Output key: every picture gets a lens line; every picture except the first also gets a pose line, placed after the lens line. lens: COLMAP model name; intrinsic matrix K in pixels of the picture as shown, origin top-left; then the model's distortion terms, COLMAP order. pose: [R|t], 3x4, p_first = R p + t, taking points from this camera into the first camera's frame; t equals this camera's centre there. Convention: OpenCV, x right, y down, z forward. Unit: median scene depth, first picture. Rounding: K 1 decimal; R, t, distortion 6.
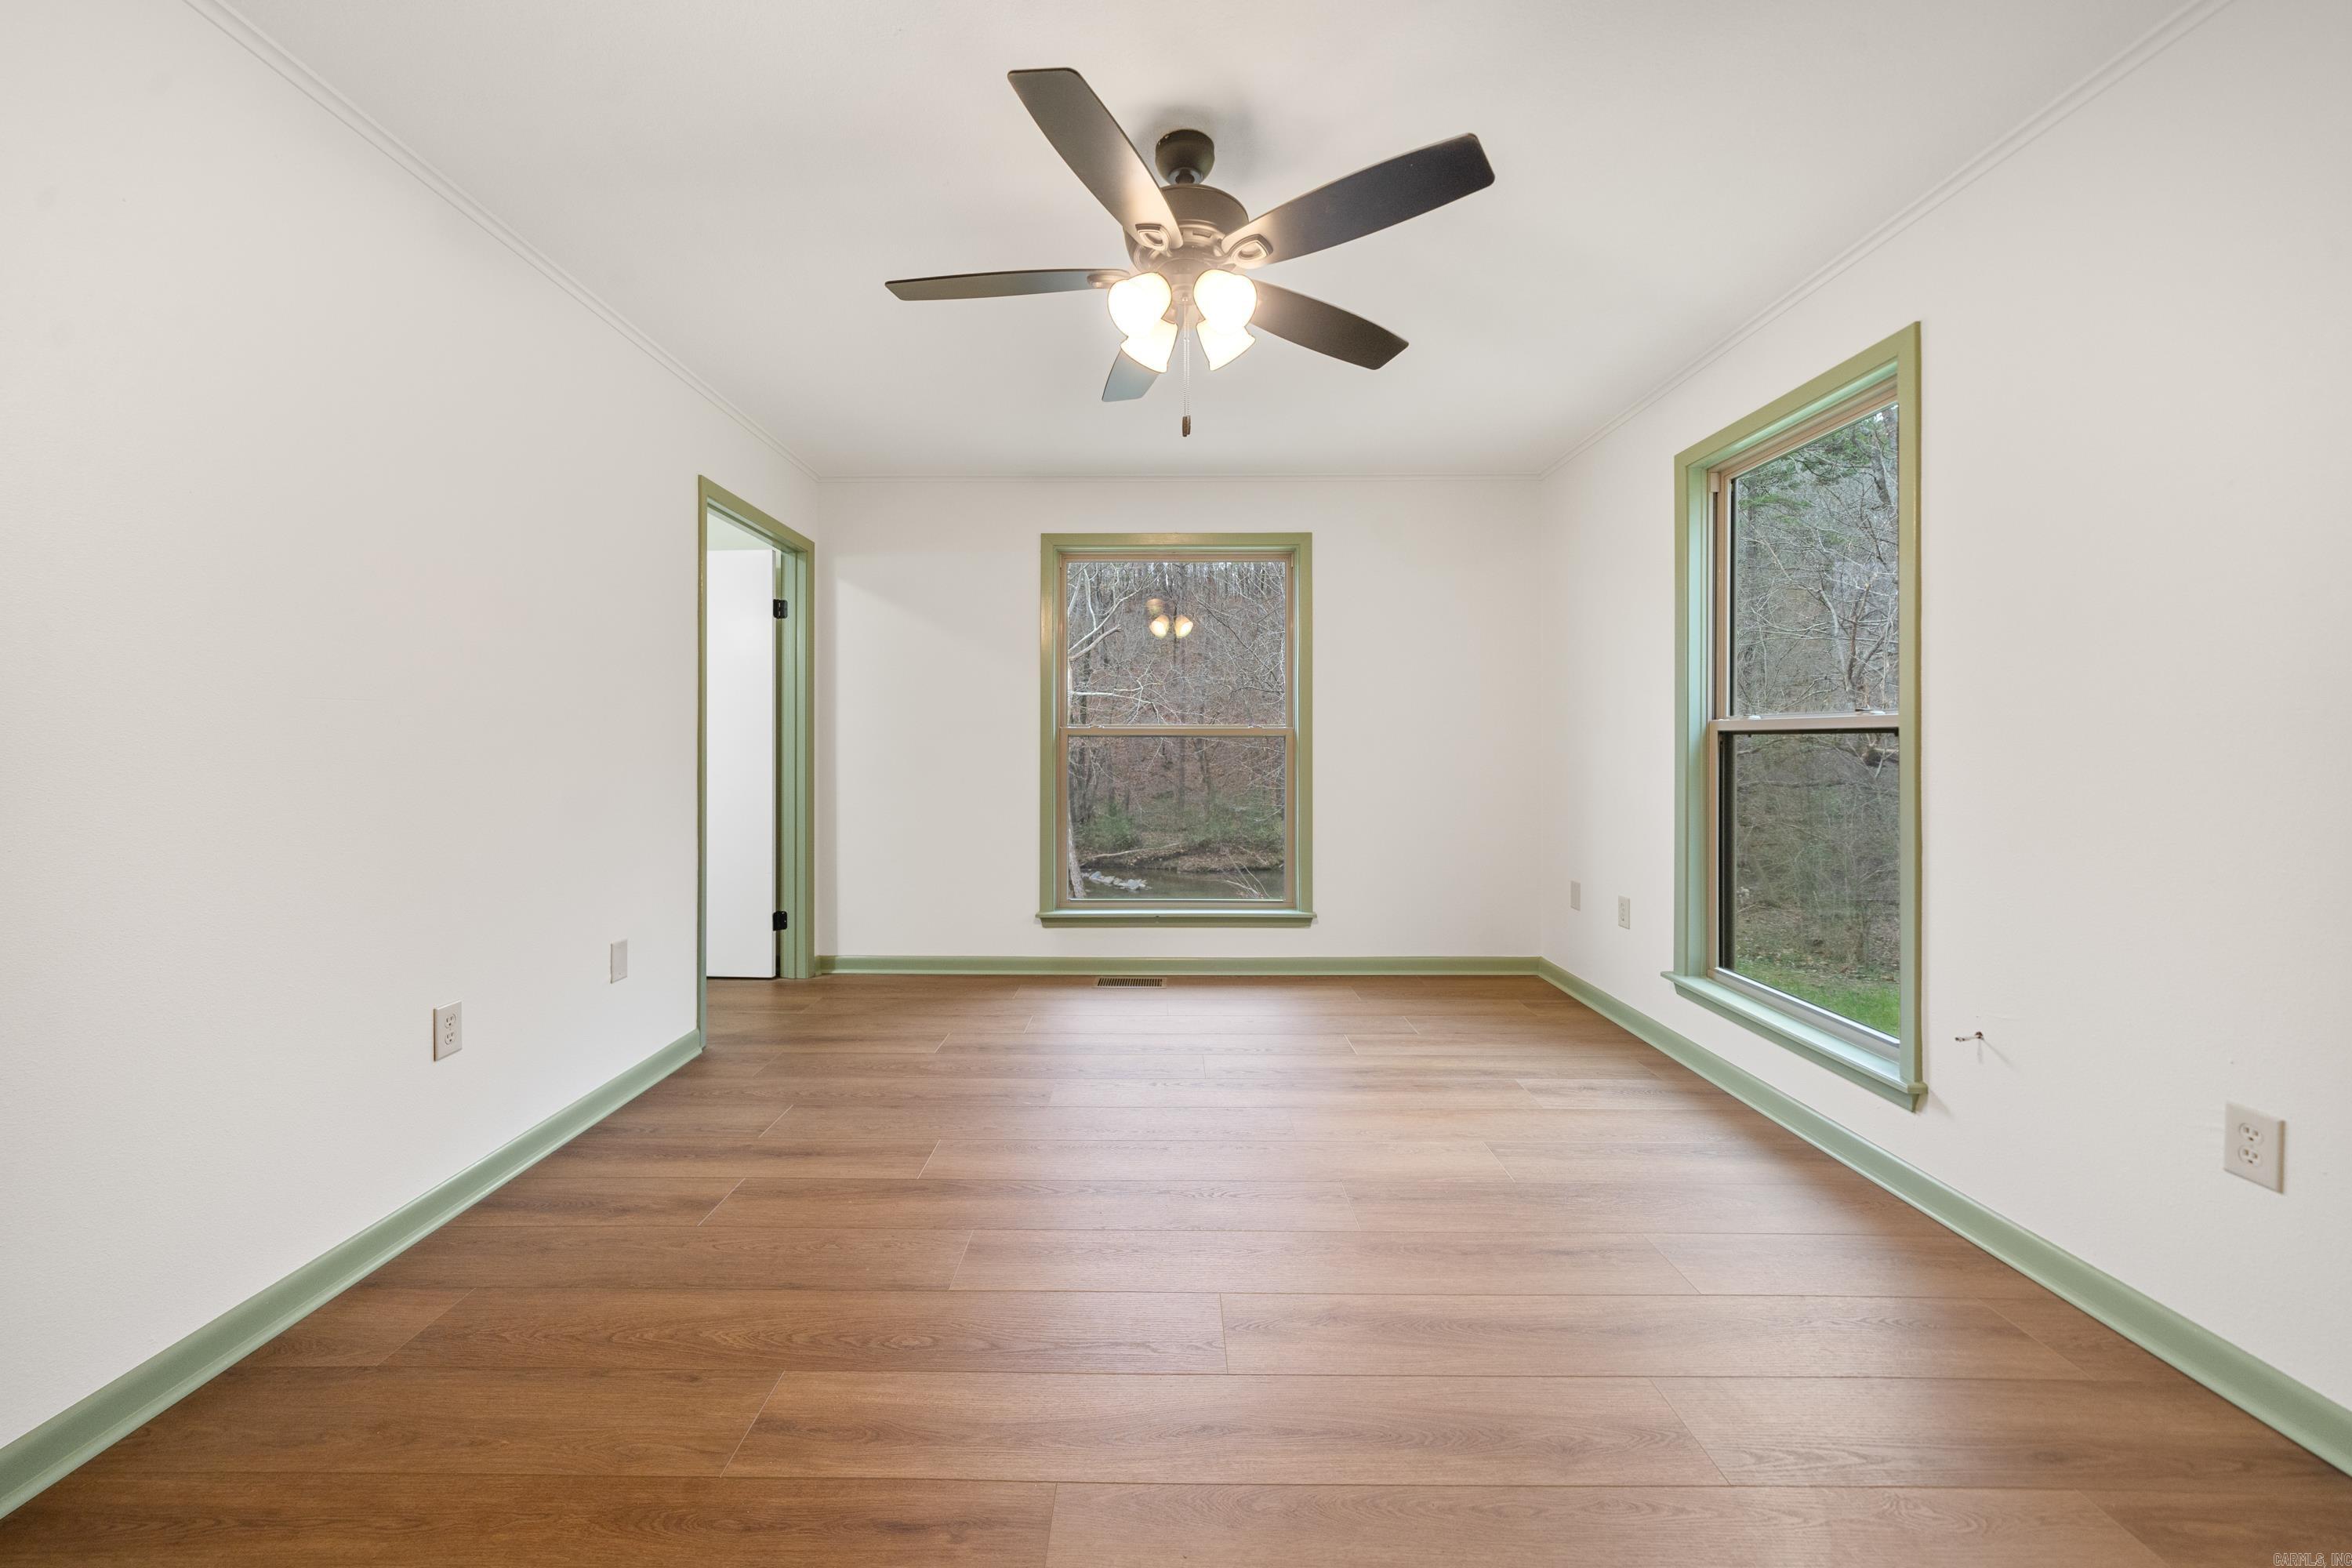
lens RADIAL K [[901.8, 0, 1135.7], [0, 901.8, 741.7], [0, 0, 1]] dist [-0.001447, 0.000435]
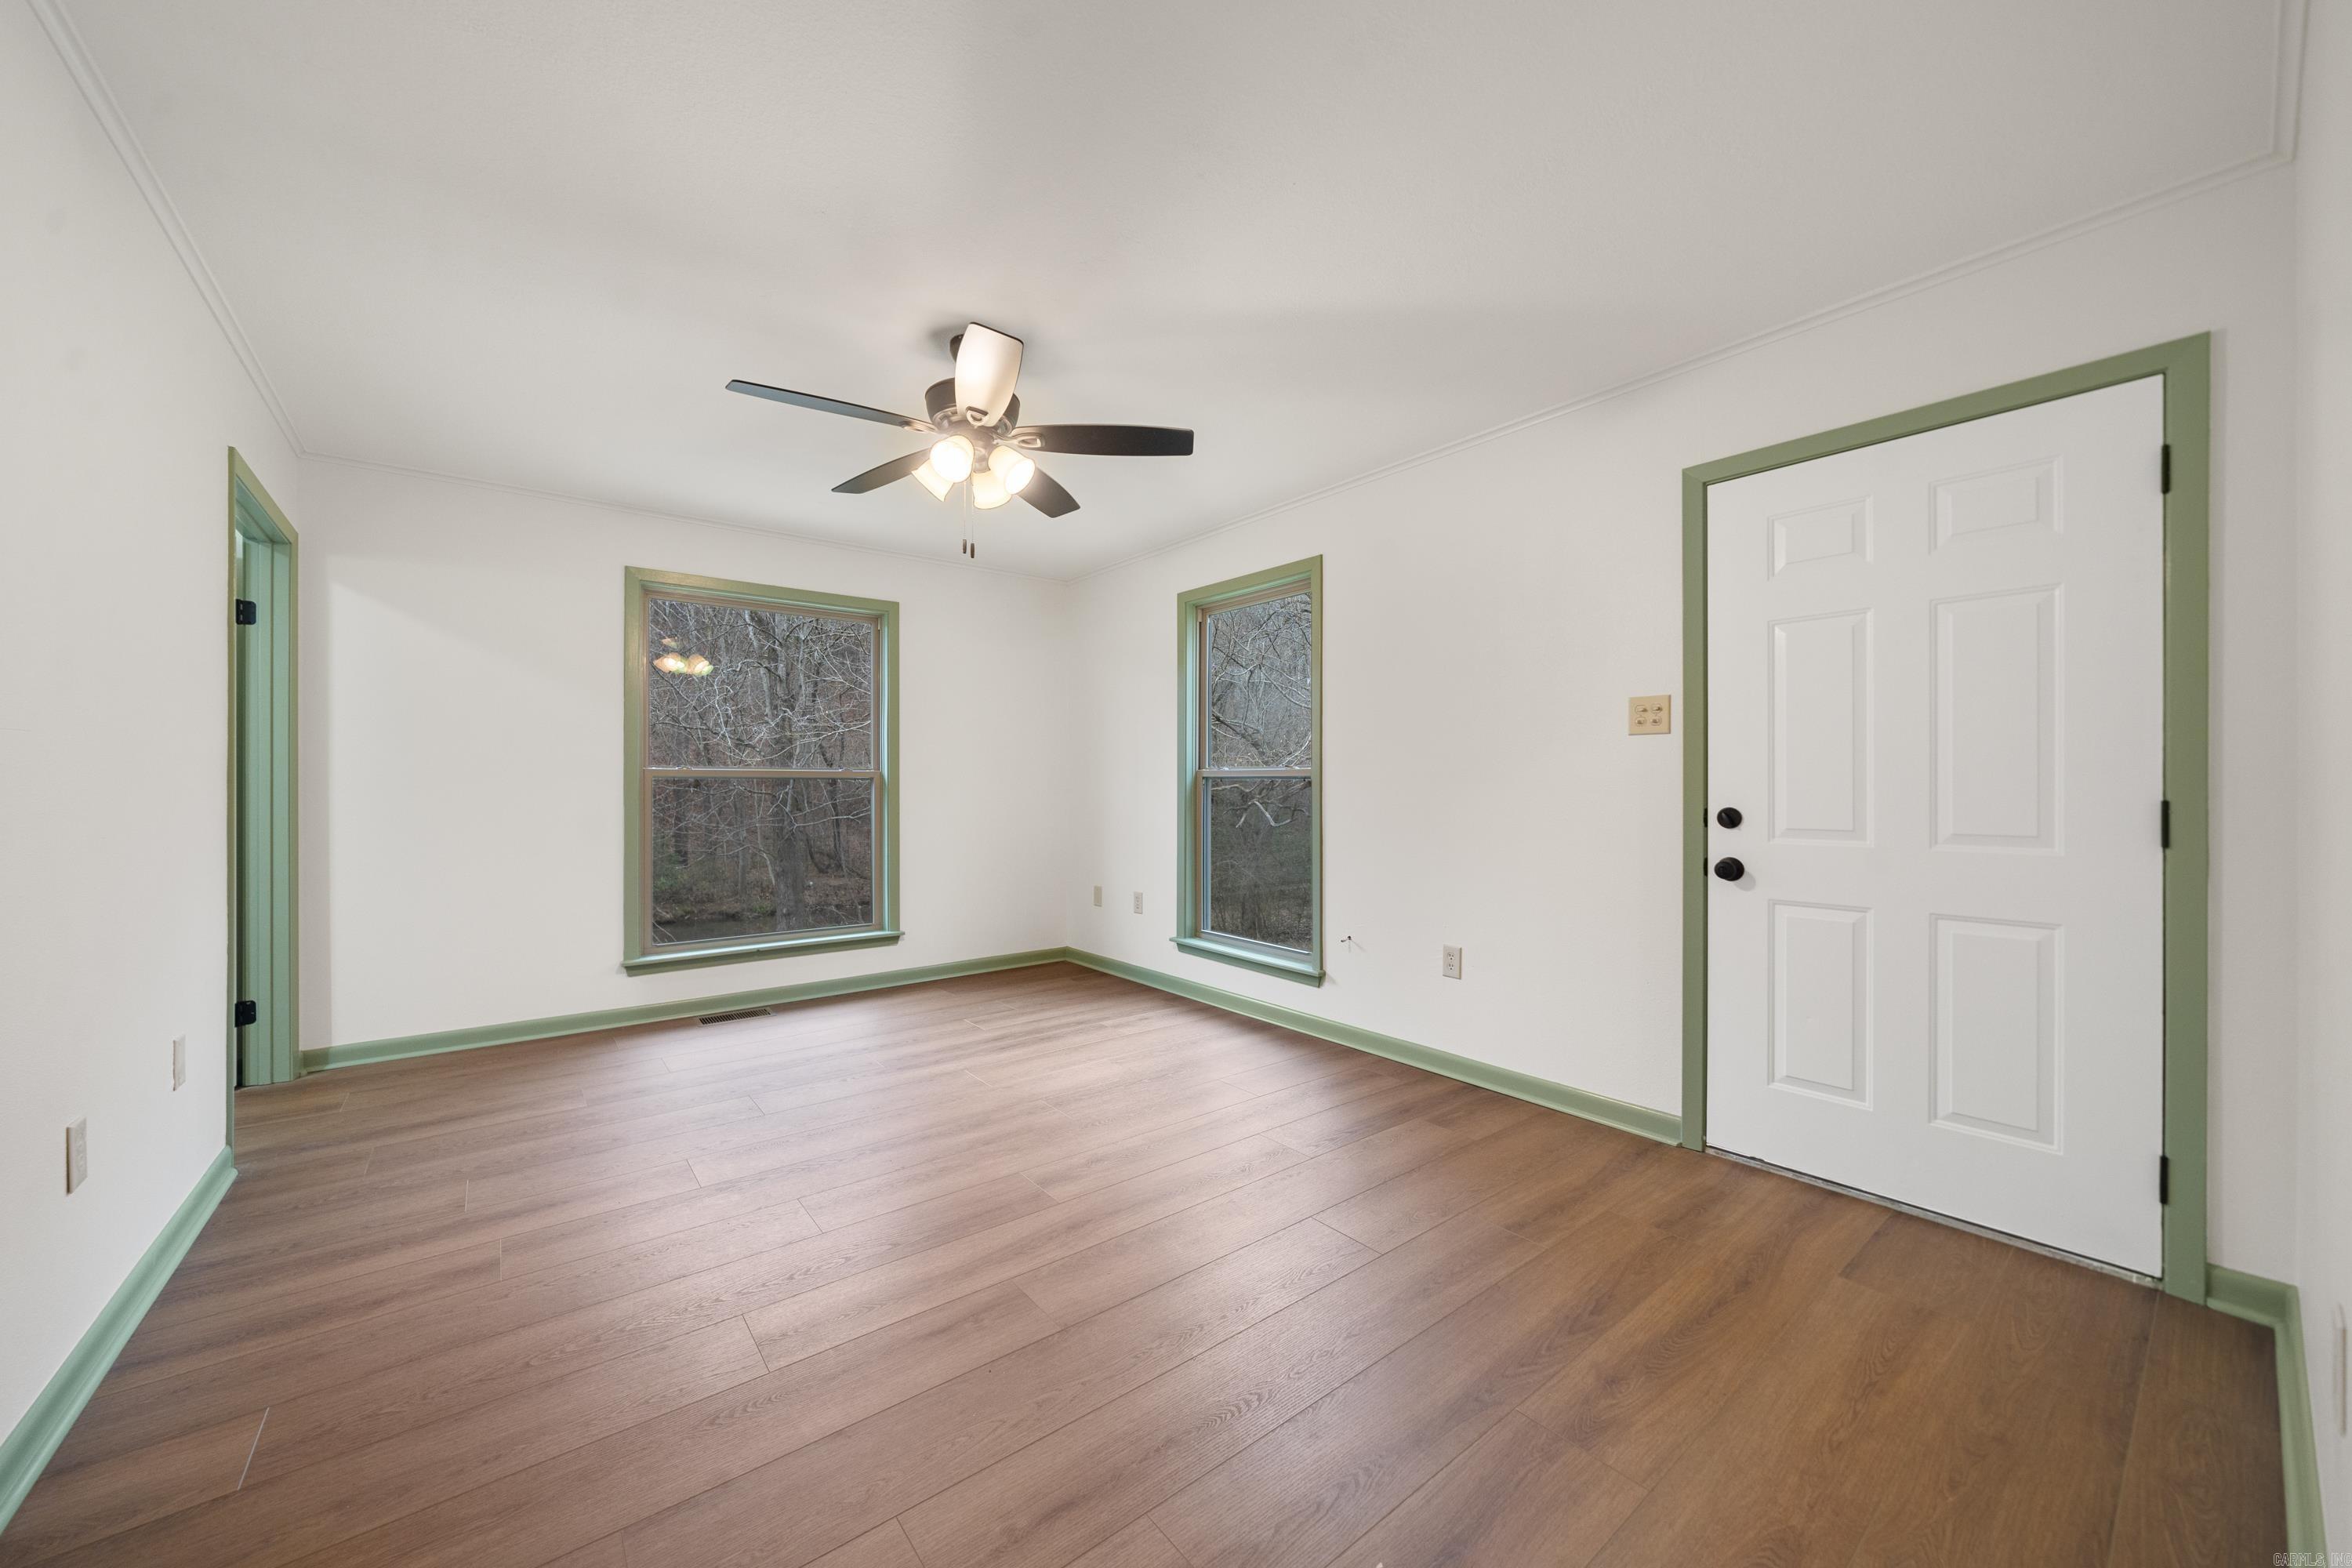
lens RADIAL K [[881.1, 0, 1169.4], [0, 881.1, 786.0], [0, 0, 1]] dist [-0.000407, 0.000102]
pose [[0.771907, -0.001351, 0.635734, -0.335498], [-0.001128, 0.999993, 0.003494, -0.001856], [-0.635734, -0.003414, 0.771900, -0.122480]]
